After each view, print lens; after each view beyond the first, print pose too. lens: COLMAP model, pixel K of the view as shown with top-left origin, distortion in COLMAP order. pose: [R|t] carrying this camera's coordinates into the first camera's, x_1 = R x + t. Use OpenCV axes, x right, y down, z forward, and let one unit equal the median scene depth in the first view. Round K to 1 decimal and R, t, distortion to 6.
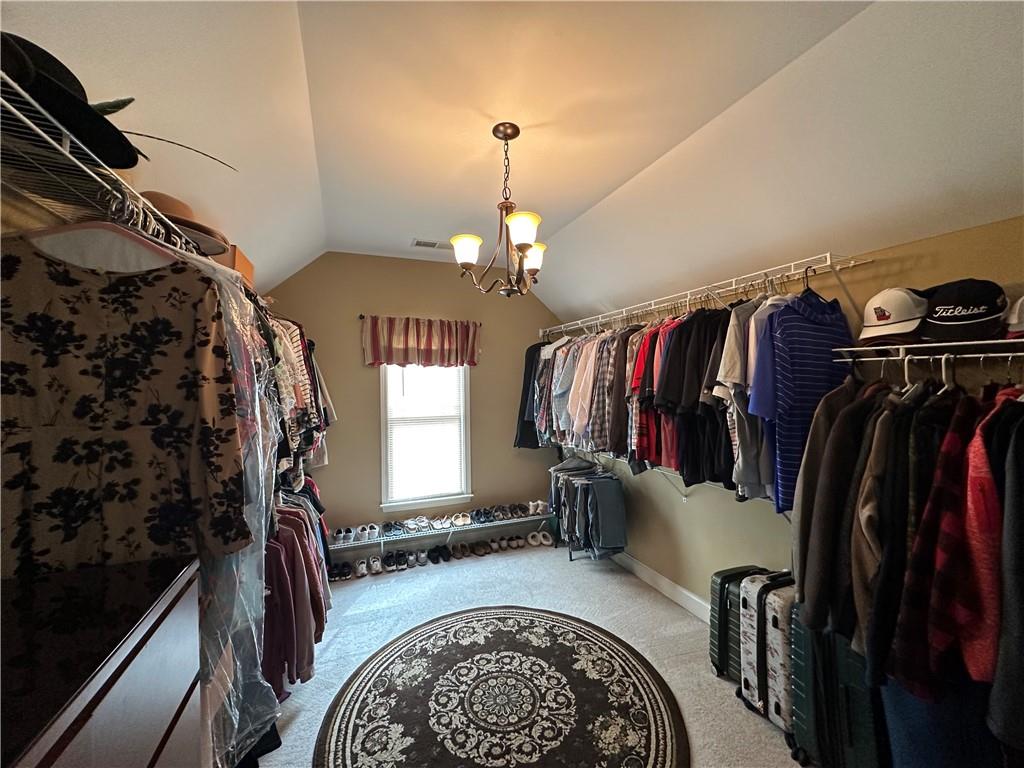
lens RADIAL K [[409.7, 0, 513.3], [0, 409.7, 383.1], [0, 0, 1]] dist [-0.000492, 0.000478]
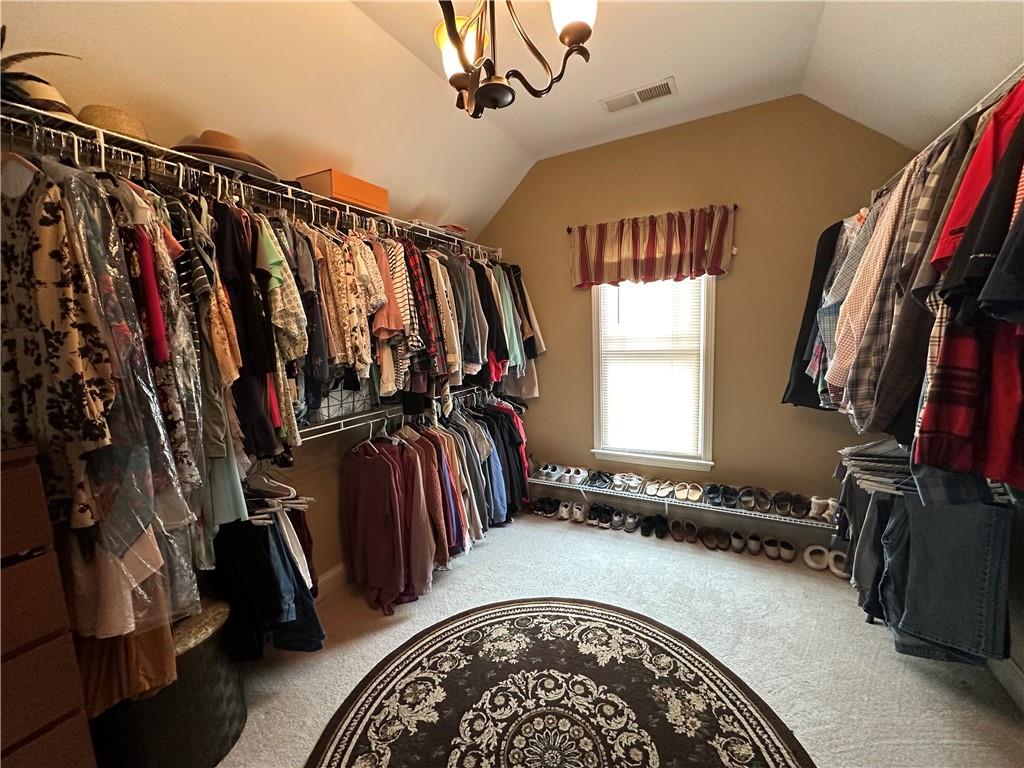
lens RADIAL K [[409.7, 0, 513.3], [0, 409.7, 383.1], [0, 0, 1]] dist [-0.000492, 0.000478]
pose [[0.640635, 0.081798, -0.763477, 0.256765], [0.029019, 0.991020, 0.130526, 0.043143], [0.767297, -0.105775, 0.632508, 0.379071]]
